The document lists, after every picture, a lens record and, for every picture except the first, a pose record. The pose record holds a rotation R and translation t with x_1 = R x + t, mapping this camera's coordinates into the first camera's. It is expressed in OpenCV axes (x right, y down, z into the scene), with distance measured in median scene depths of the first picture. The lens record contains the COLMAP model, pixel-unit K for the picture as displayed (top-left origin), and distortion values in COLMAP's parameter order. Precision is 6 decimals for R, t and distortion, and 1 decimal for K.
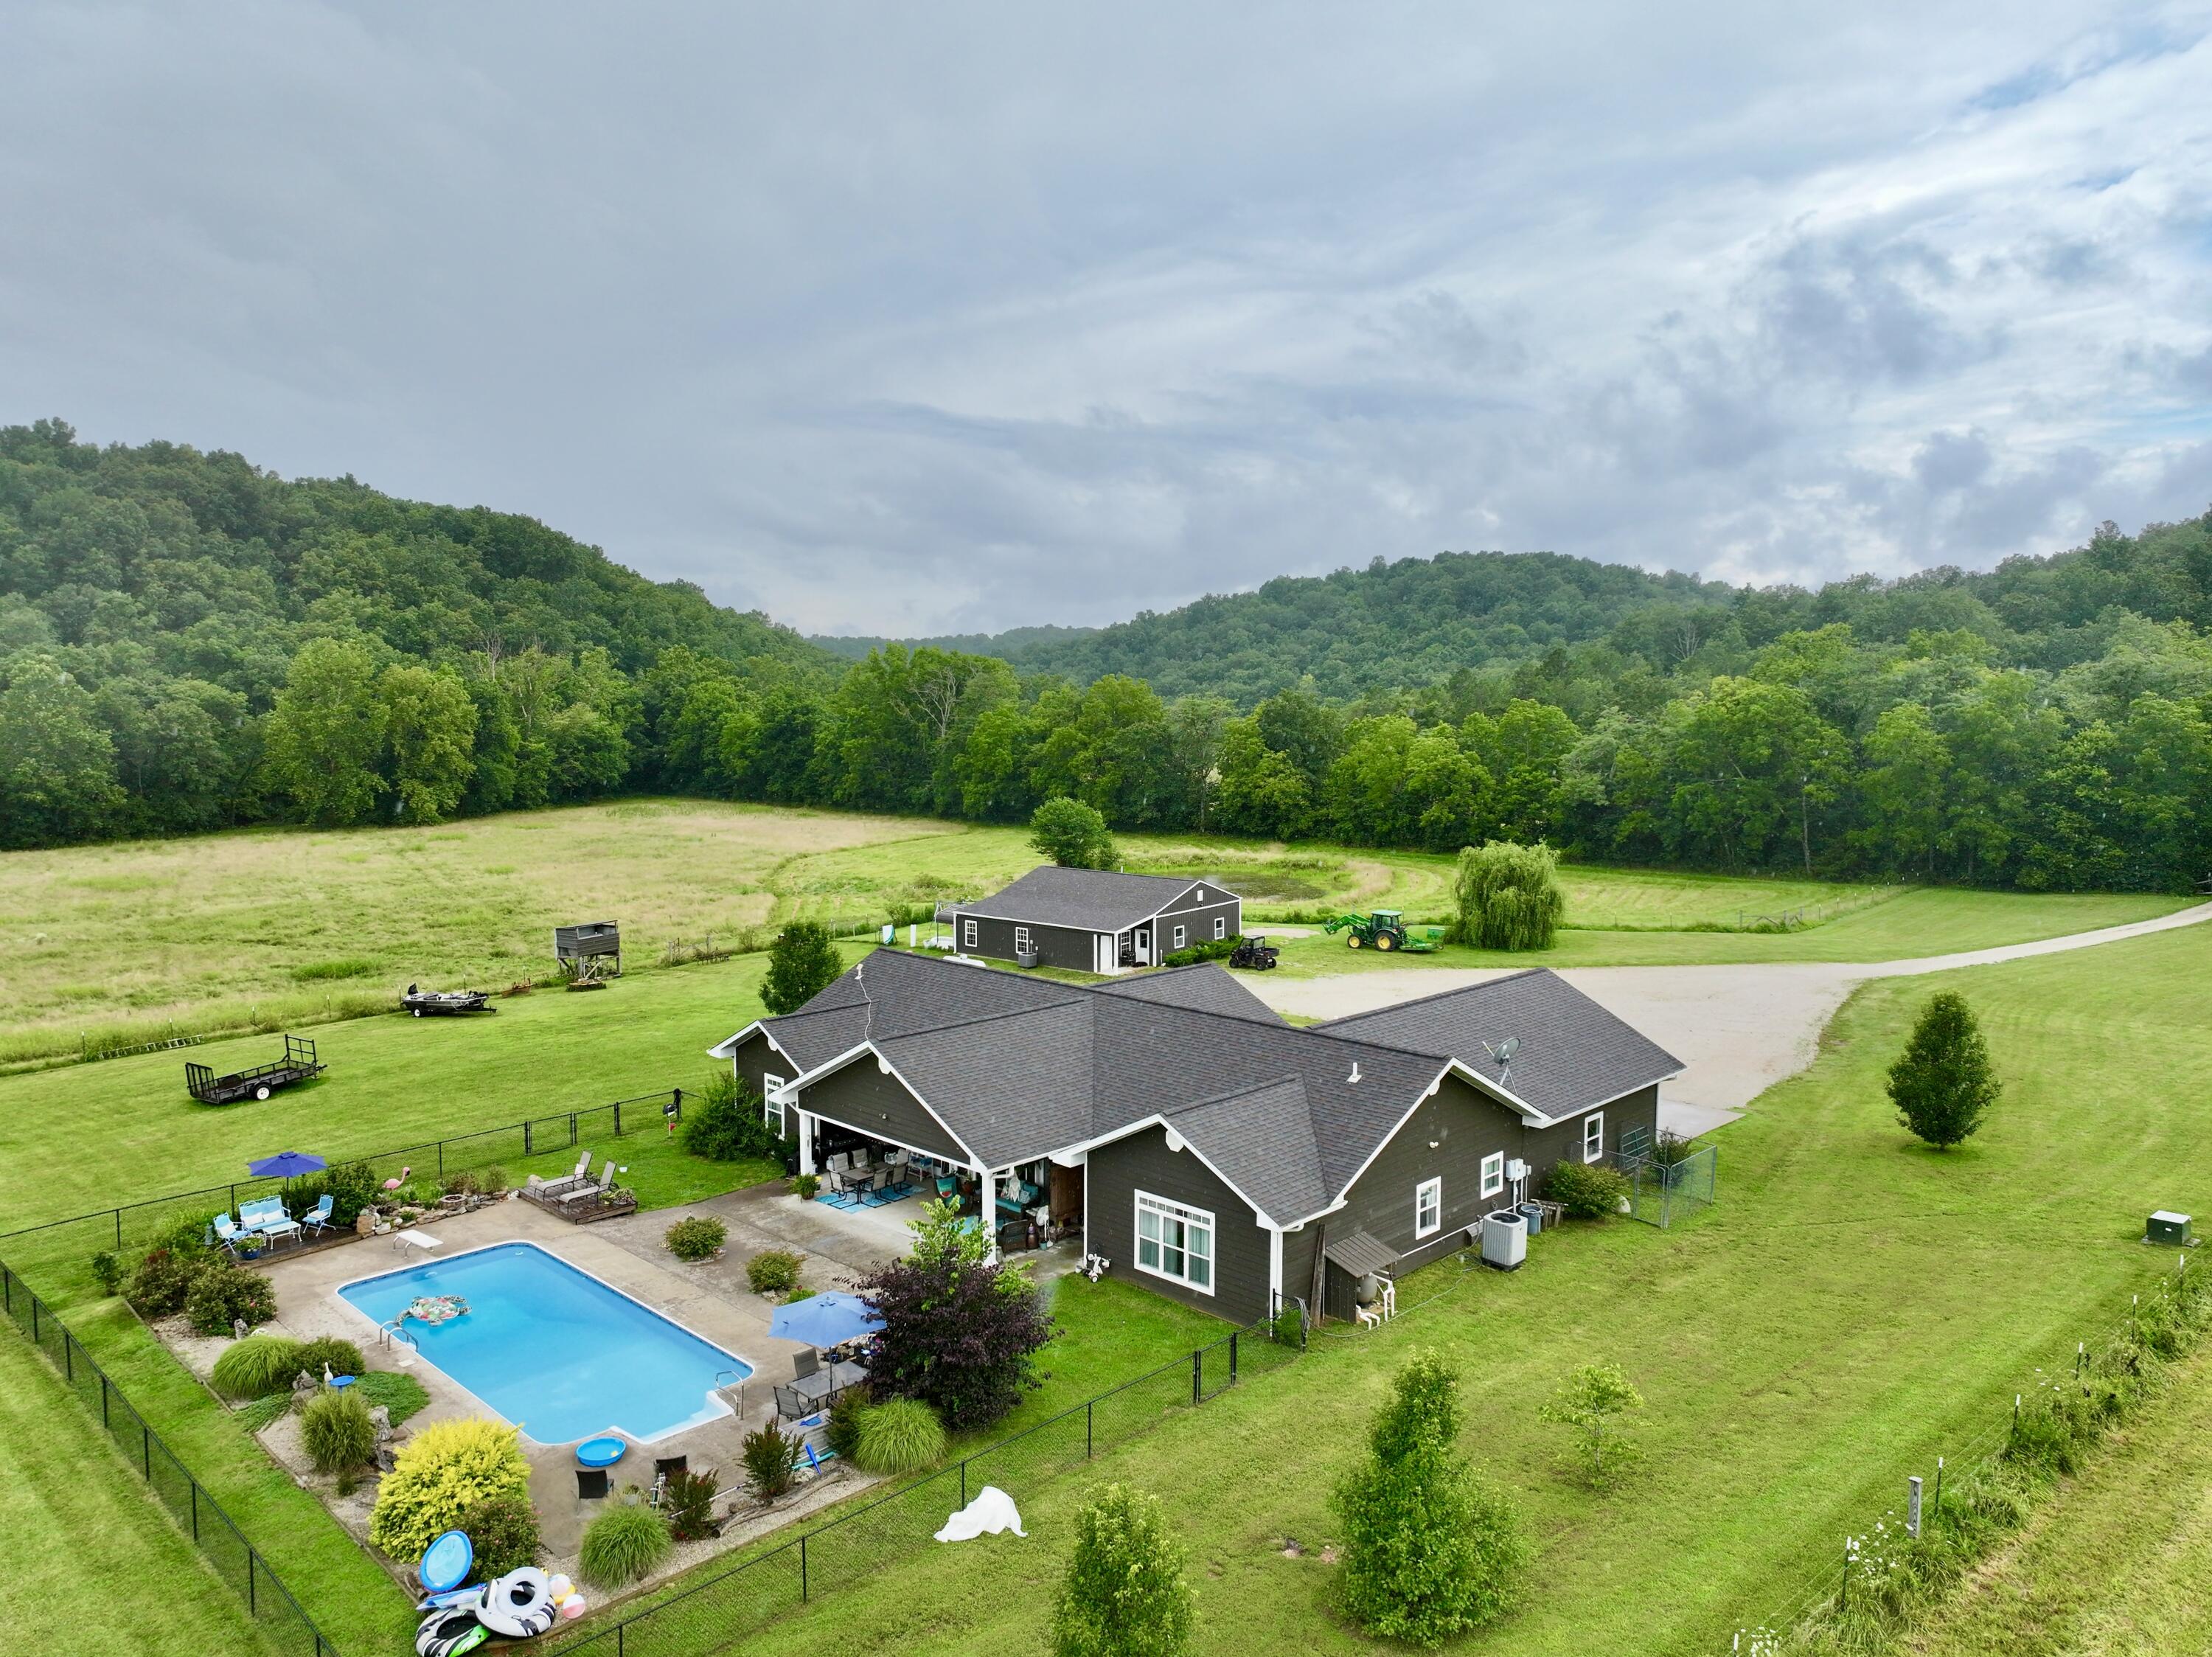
lens RADIAL K [[1545.3, 0, 1108.2], [0, 1545.3, 825.4], [0, 0, 1]] dist [-0.000917, 0.015856]
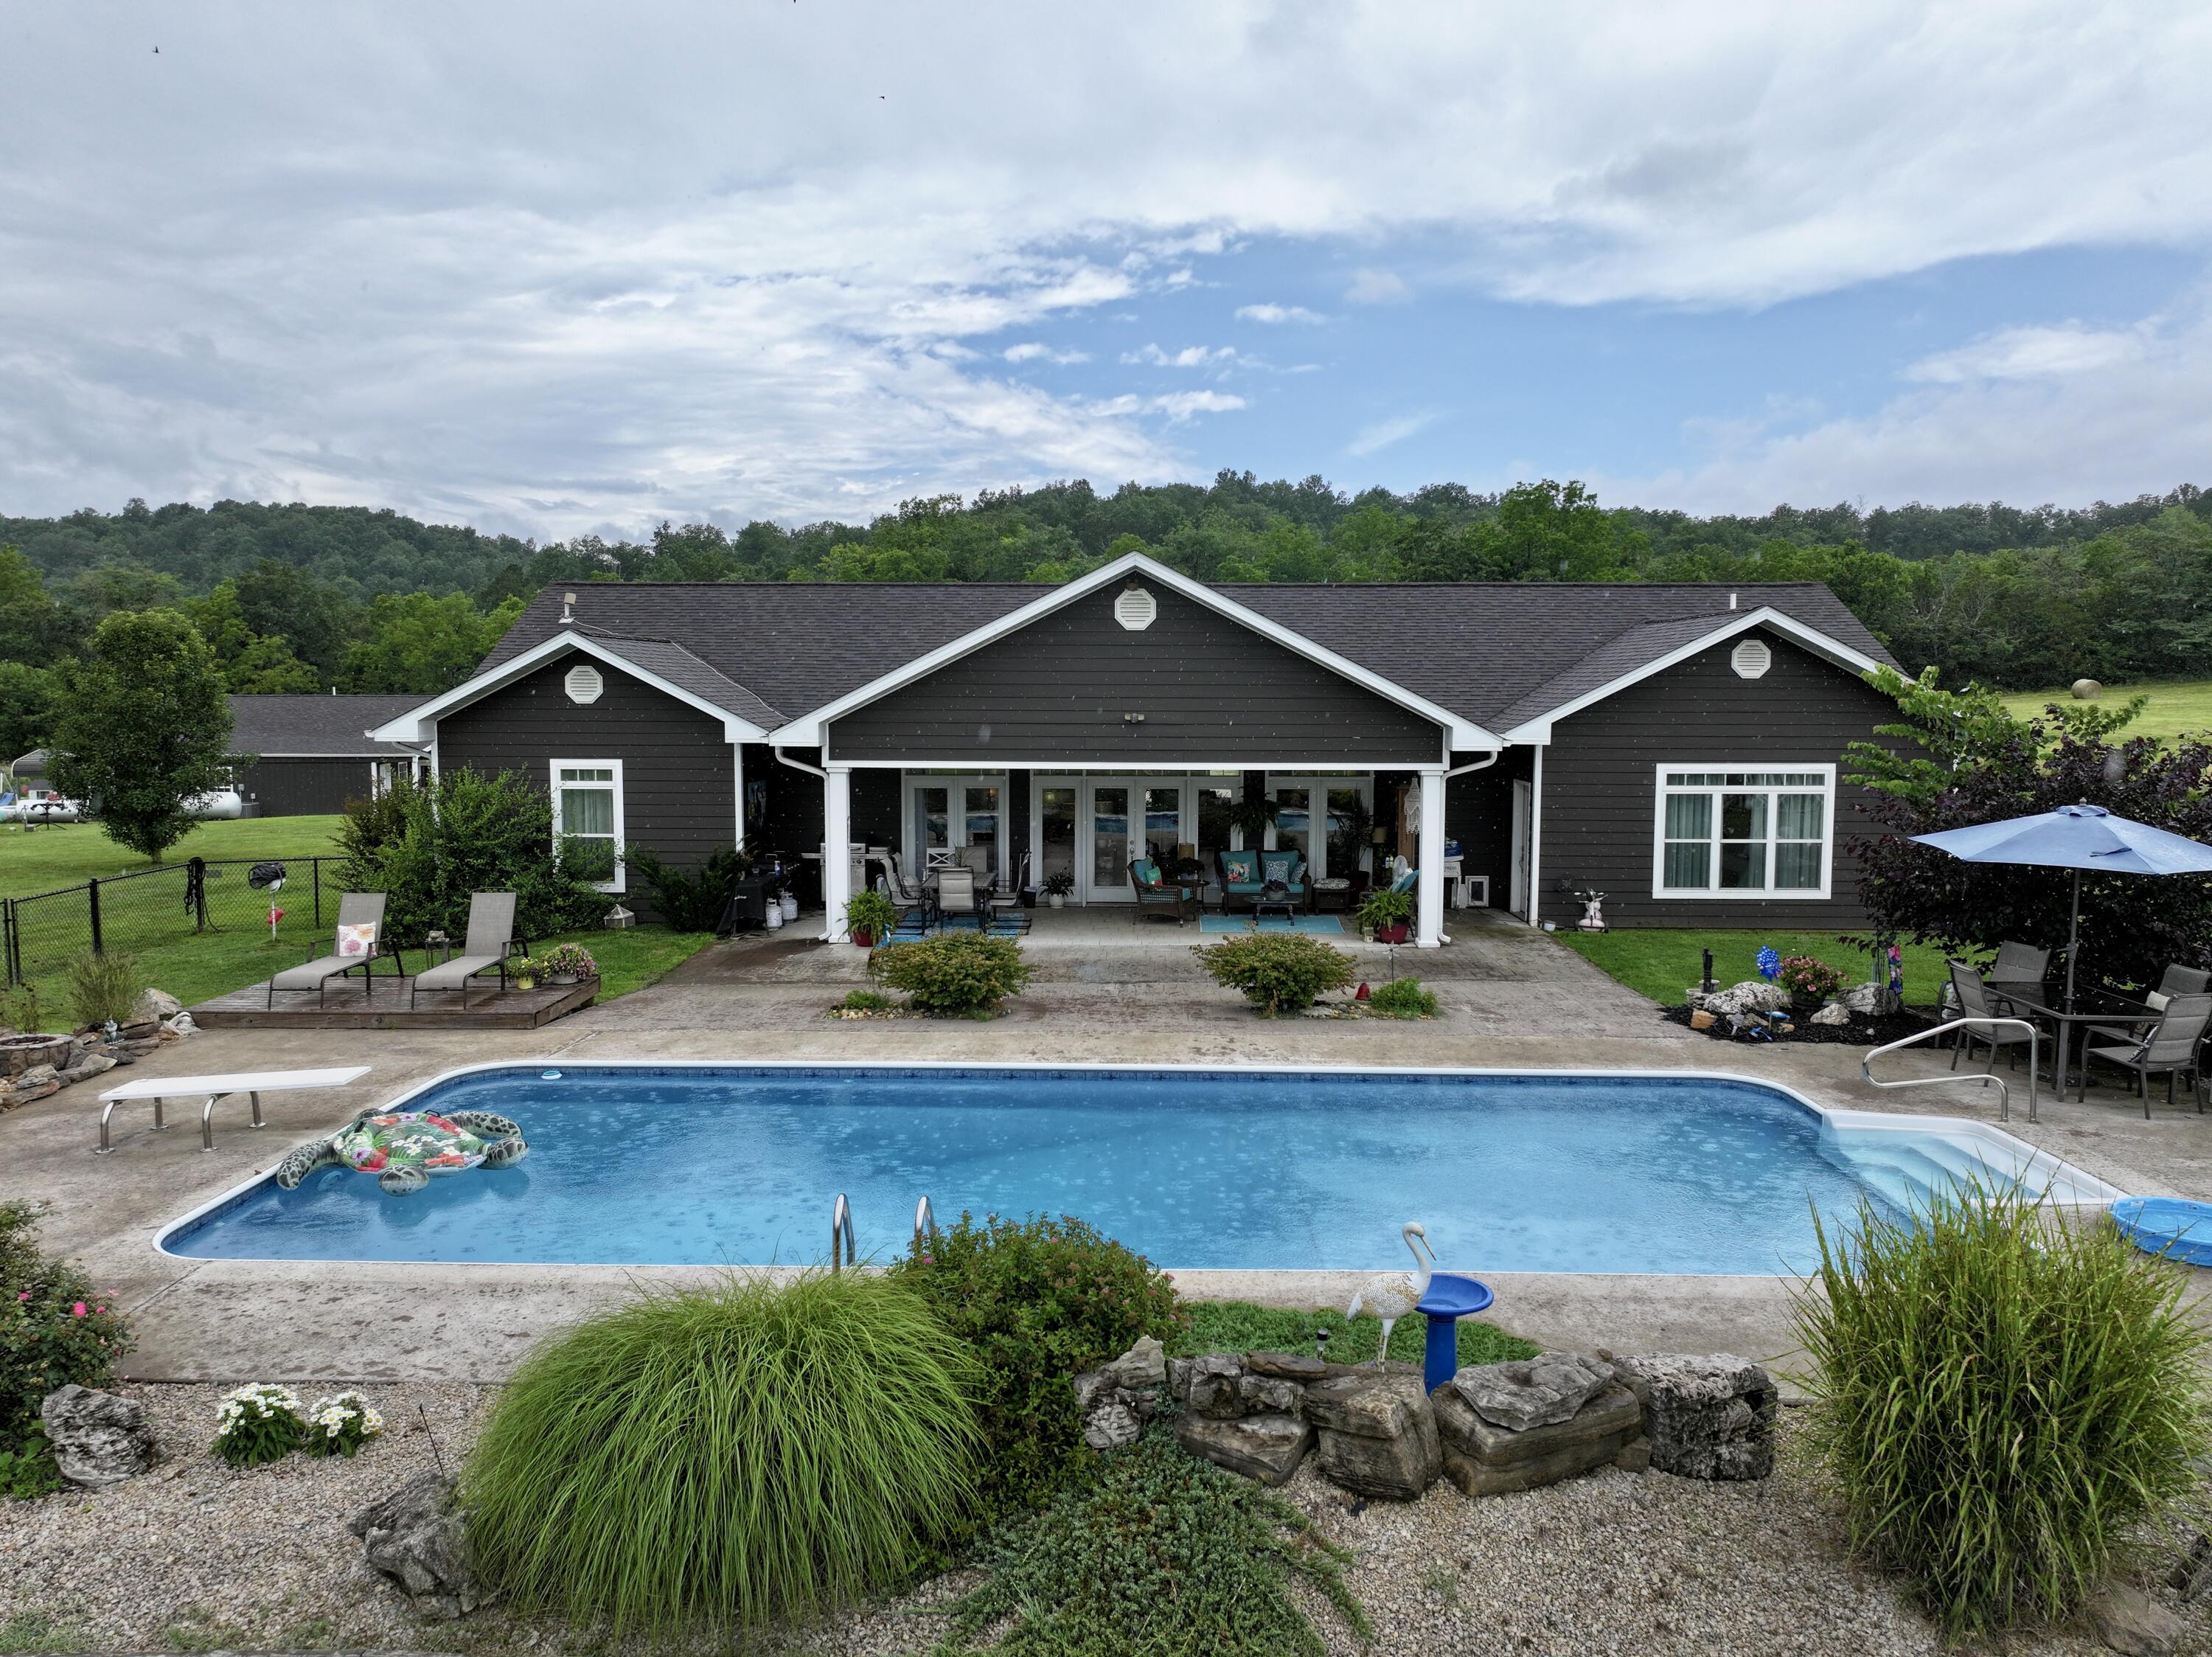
lens RADIAL K [[1545.3, 0, 1115.4], [0, 1545.3, 826.9], [0, 0, 1]] dist [-0.000917, 0.015856]
pose [[0.728331, -0.060329, 0.682565, -0.092540], [0.056252, 0.998019, 0.028186, 0.039158], [-0.682913, 0.017867, 0.730281, 0.119622]]
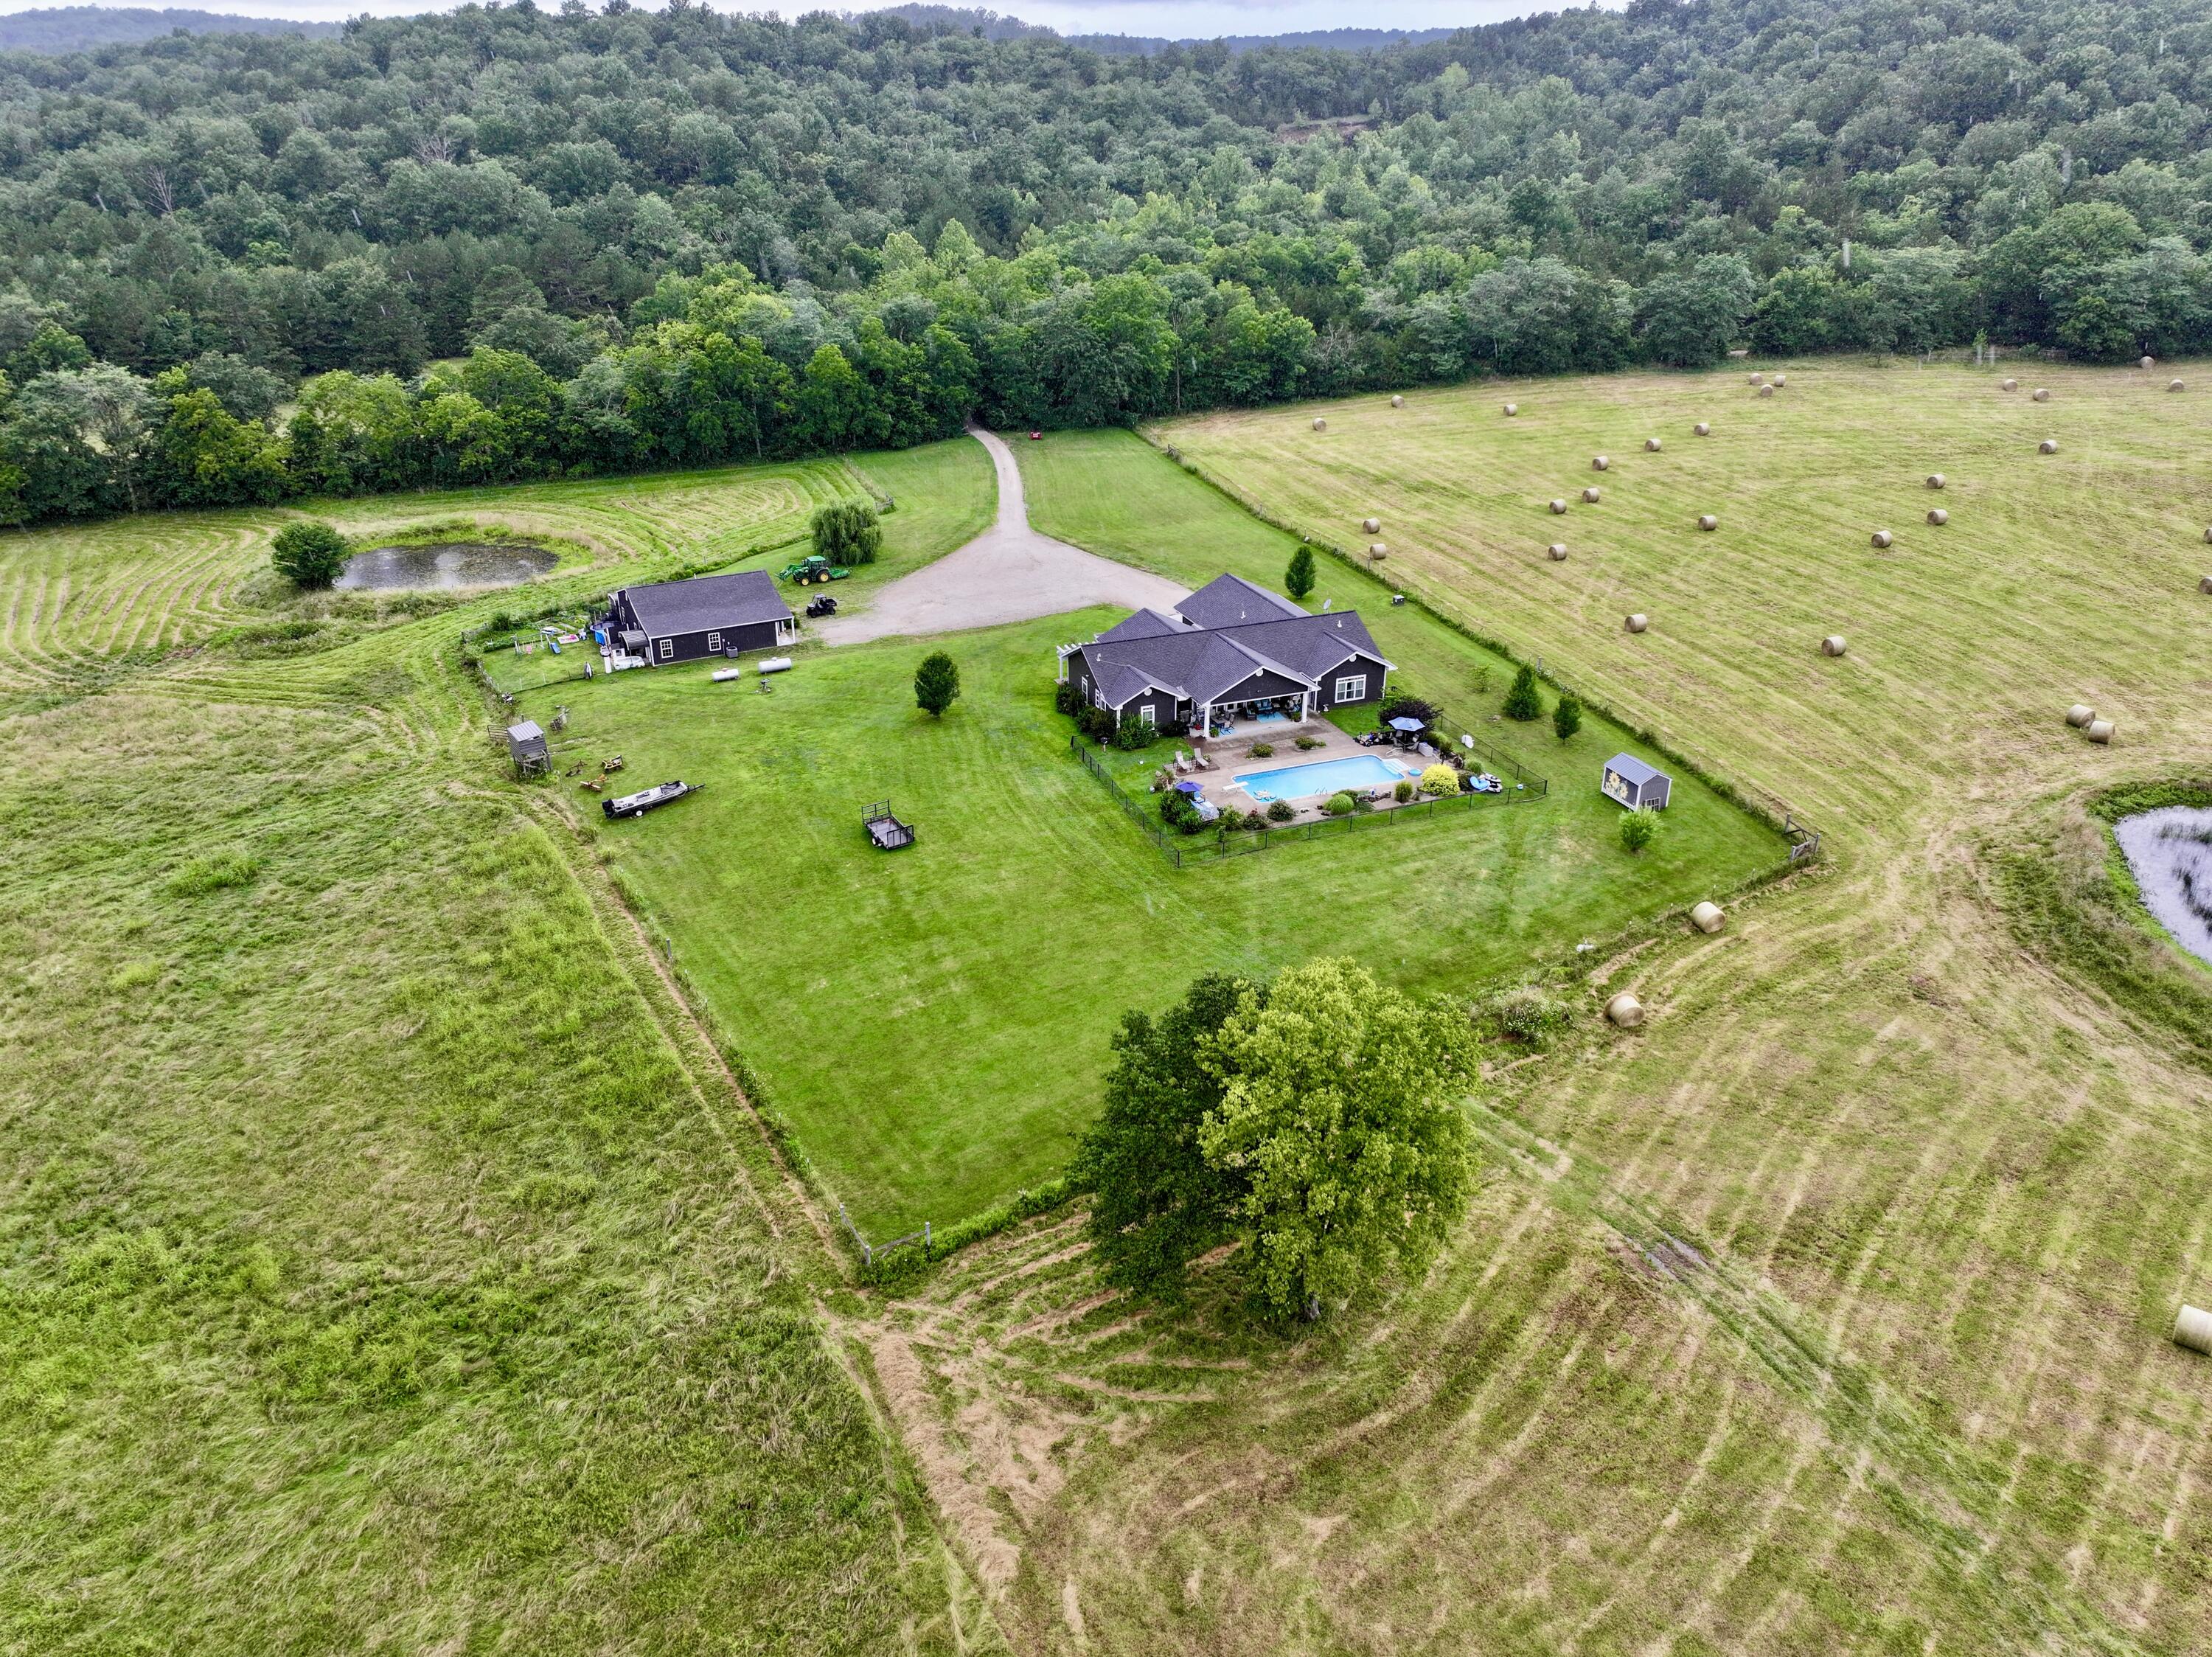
lens RADIAL K [[1545.3, 0, 1107.9], [0, 1545.3, 829.6], [0, 0, 1]] dist [-0.000917, 0.015856]
pose [[0.406191, -0.400032, 0.821574, -0.492724], [0.079926, 0.911193, 0.404152, -0.136259], [-0.910286, -0.098498, 0.402091, 0.020285]]
